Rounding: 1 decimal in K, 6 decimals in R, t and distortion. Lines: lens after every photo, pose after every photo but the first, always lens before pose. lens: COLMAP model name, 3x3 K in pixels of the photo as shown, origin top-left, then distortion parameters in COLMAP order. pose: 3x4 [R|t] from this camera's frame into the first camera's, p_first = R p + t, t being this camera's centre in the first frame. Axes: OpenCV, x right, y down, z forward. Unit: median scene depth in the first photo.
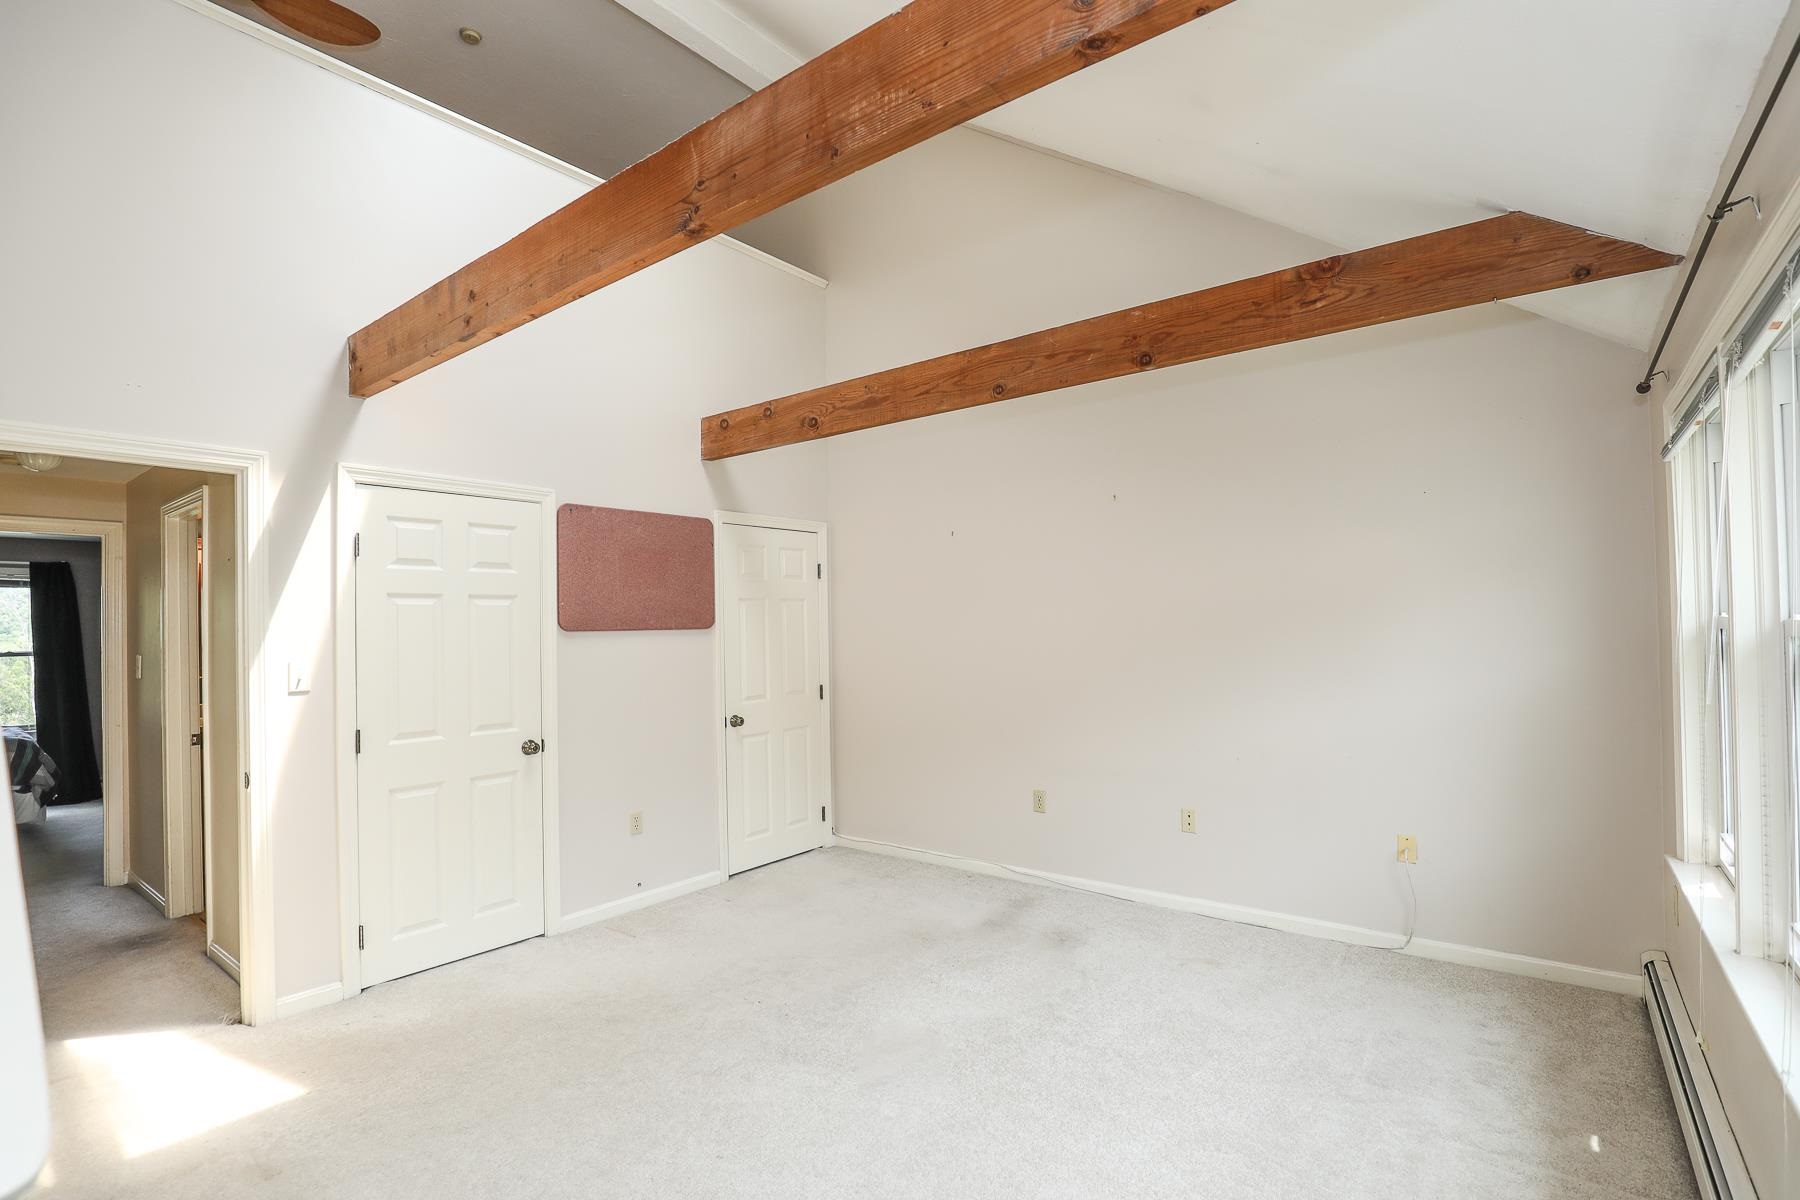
lens RADIAL K [[849.9, 0, 916.3], [0, 849.9, 612.4], [0, 0, 1]] dist [-0.025696, 0.001140]
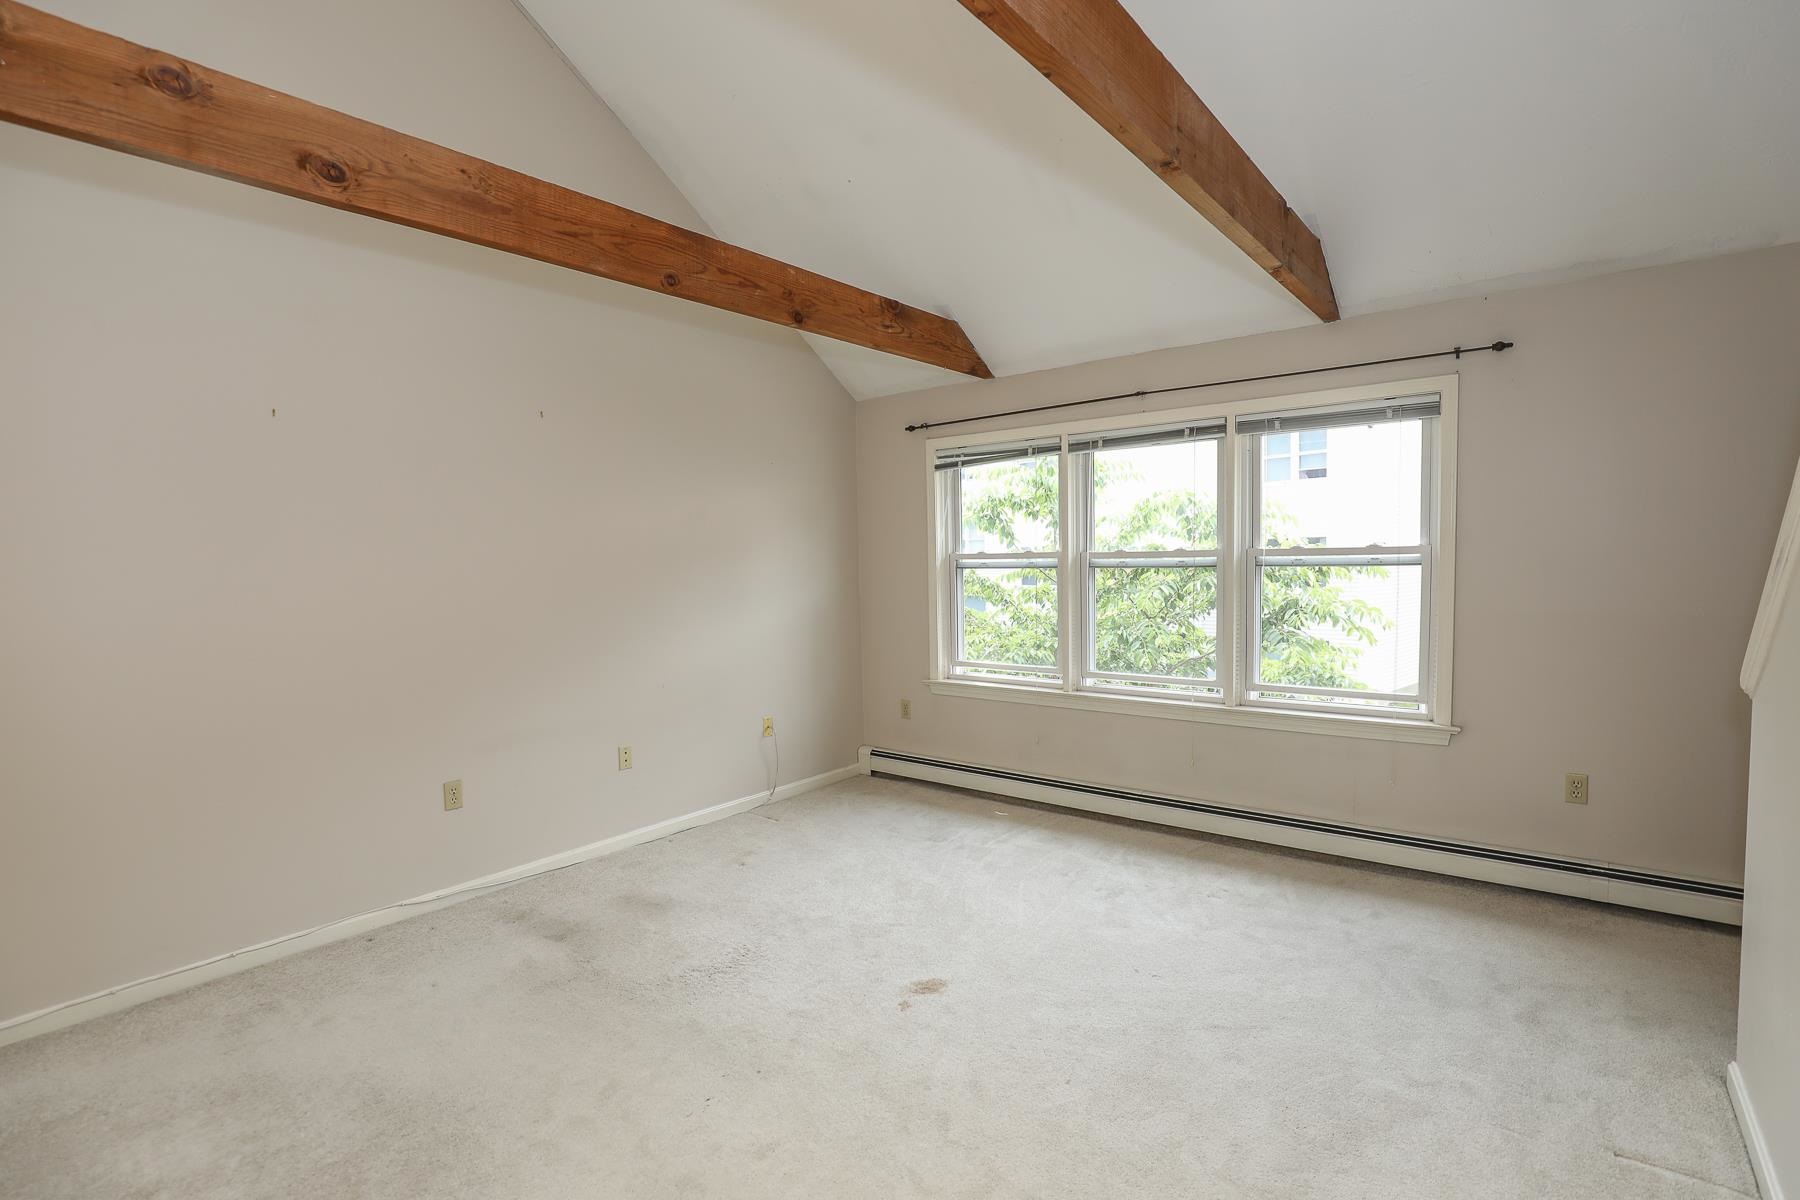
lens RADIAL K [[849.9, 0, 916.3], [0, 849.9, 612.4], [0, 0, 1]] dist [-0.025696, 0.001140]
pose [[0.009801, -0.049403, 0.998731, -0.745069], [0.004505, 0.998771, 0.049361, 0.030231], [-0.999942, 0.004016, 0.010011, 0.722256]]
